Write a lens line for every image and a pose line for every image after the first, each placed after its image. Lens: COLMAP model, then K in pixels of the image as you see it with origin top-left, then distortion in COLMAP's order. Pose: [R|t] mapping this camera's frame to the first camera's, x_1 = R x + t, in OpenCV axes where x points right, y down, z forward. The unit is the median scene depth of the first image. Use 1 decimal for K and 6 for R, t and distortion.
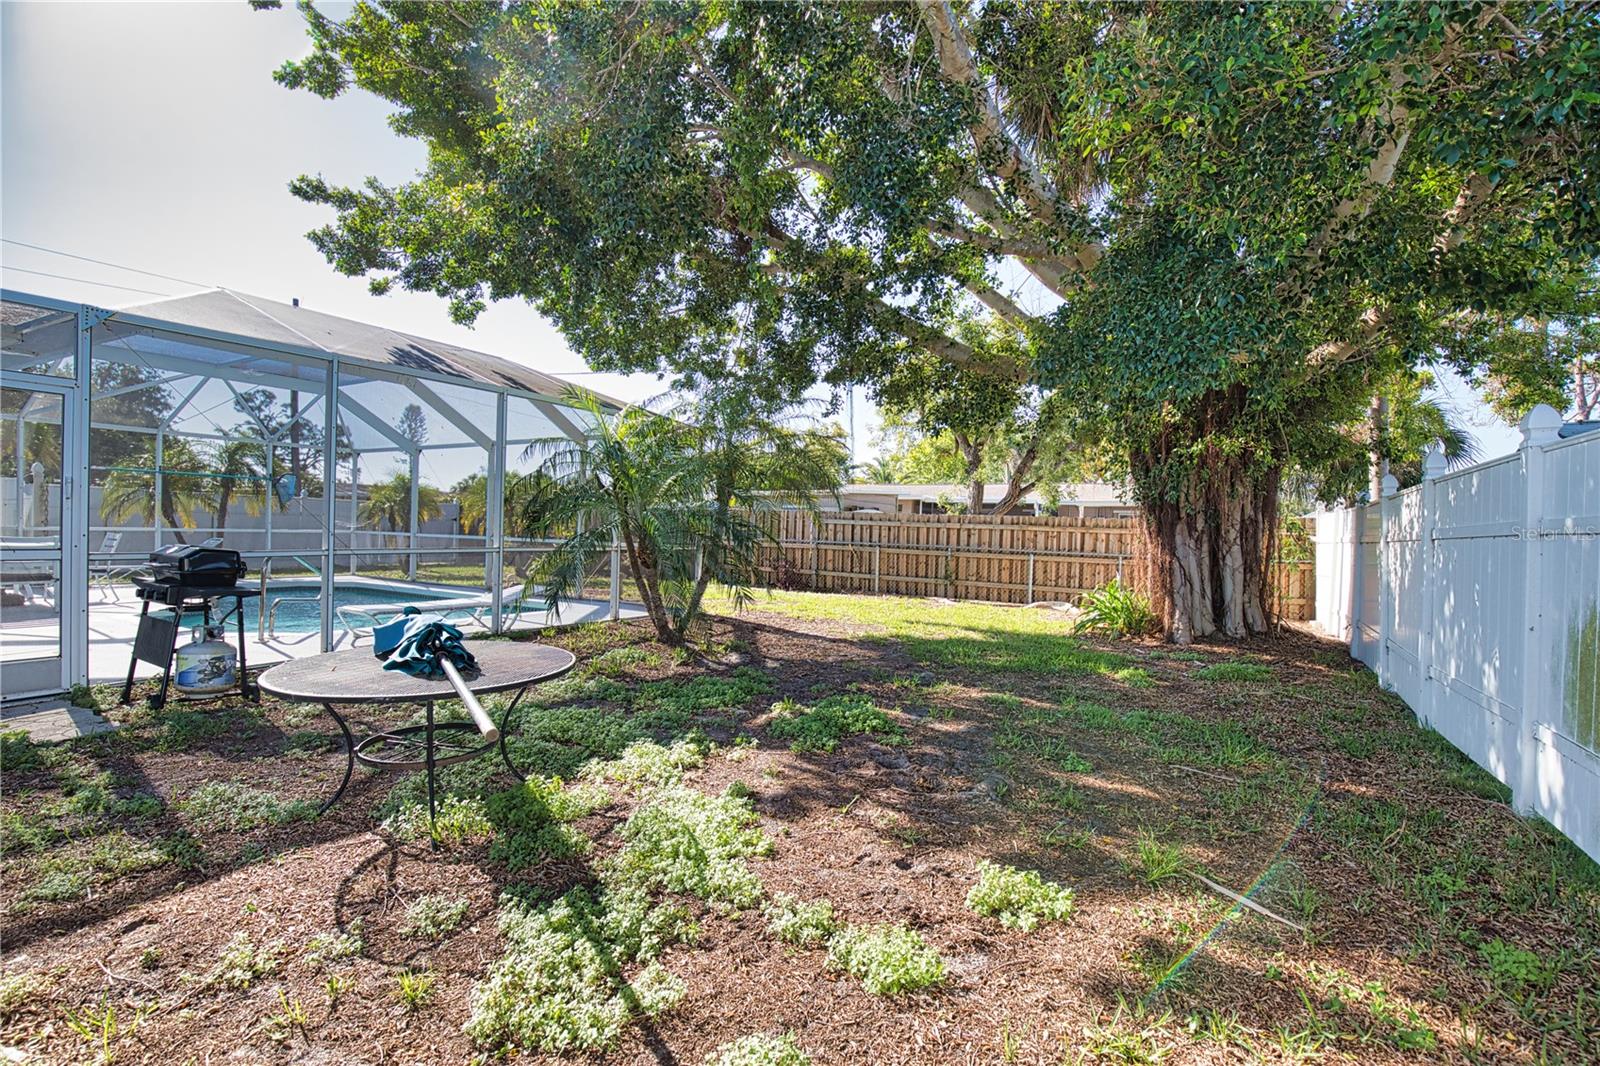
lens RADIAL K [[725.2, 0, 809.0], [0, 725.2, 531.1], [0, 0, 1]] dist [-0.024087, -0.000174]
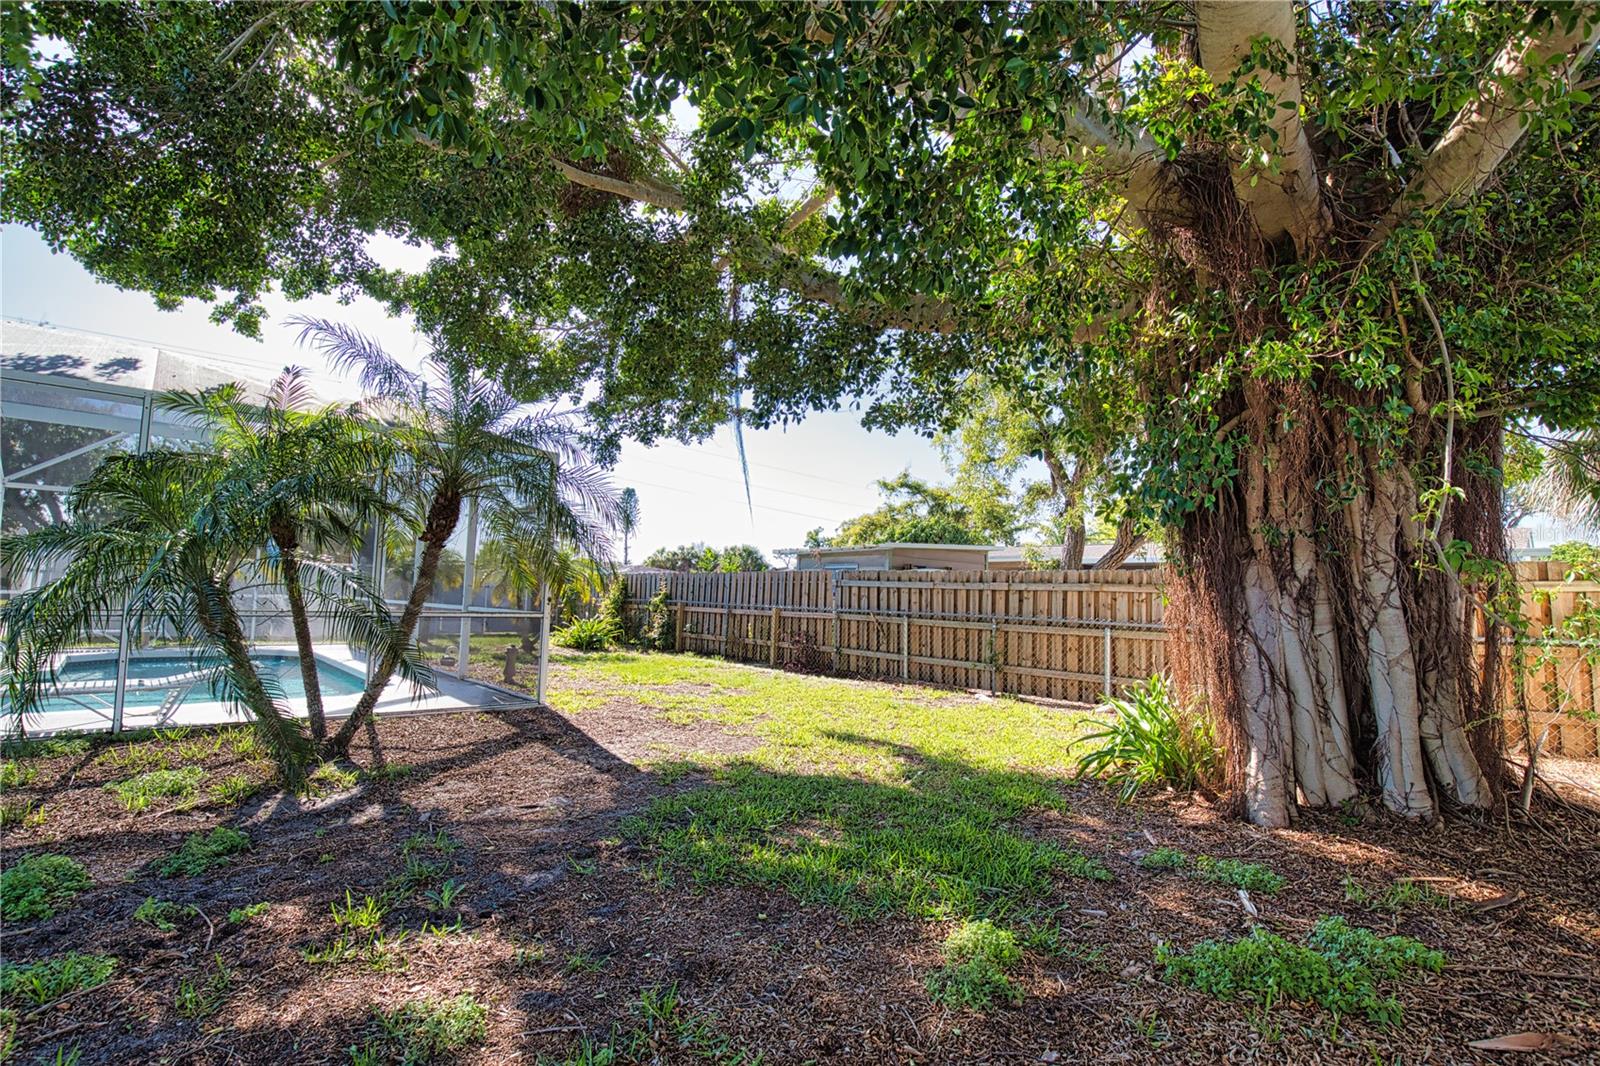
lens RADIAL K [[725.2, 0, 809.0], [0, 725.2, 531.1], [0, 0, 1]] dist [-0.024087, -0.000174]
pose [[0.958287, -0.030452, -0.284182, 0.231492], [0.001699, 0.994897, -0.100881, 0.009927], [0.285804, 0.096190, 0.953448, 0.286822]]
